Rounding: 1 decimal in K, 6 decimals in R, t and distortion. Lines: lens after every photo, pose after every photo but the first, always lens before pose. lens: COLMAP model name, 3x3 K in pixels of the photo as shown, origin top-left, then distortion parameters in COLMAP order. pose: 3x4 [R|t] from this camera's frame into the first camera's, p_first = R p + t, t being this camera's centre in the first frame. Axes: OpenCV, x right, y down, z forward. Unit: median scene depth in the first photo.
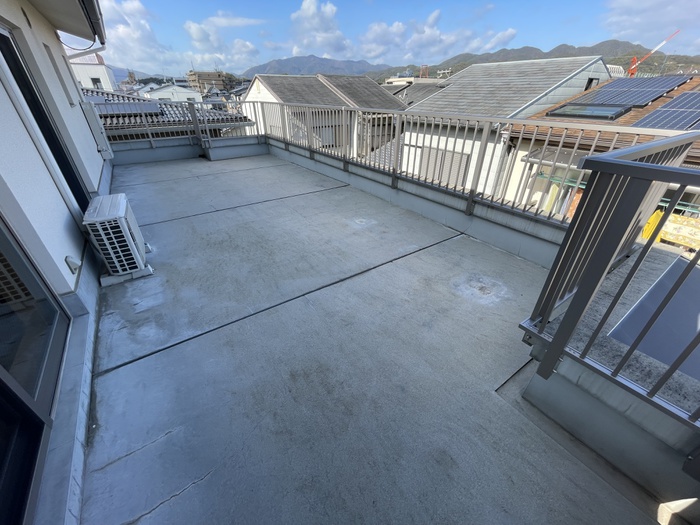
lens RADIAL K [[283.1, 0, 349.5], [0, 283.1, 262.4], [0, 0, 1]] dist [-0.003865, 0.001172]
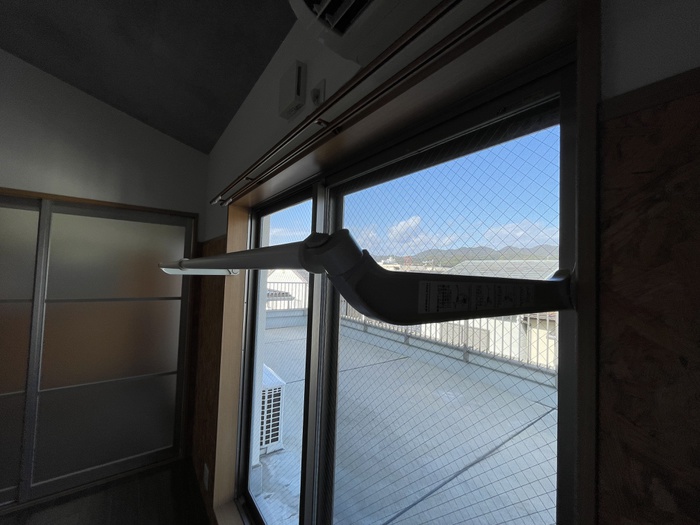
lens RADIAL K [[283.1, 0, 347.7], [0, 283.1, 261.3], [0, 0, 1]] dist [-0.003865, 0.001172]
pose [[0.999107, 0.035189, 0.023373, -0.339173], [-0.016563, 0.835293, -0.549556, 0.022342], [-0.038861, 0.548678, 0.835130, -0.112918]]
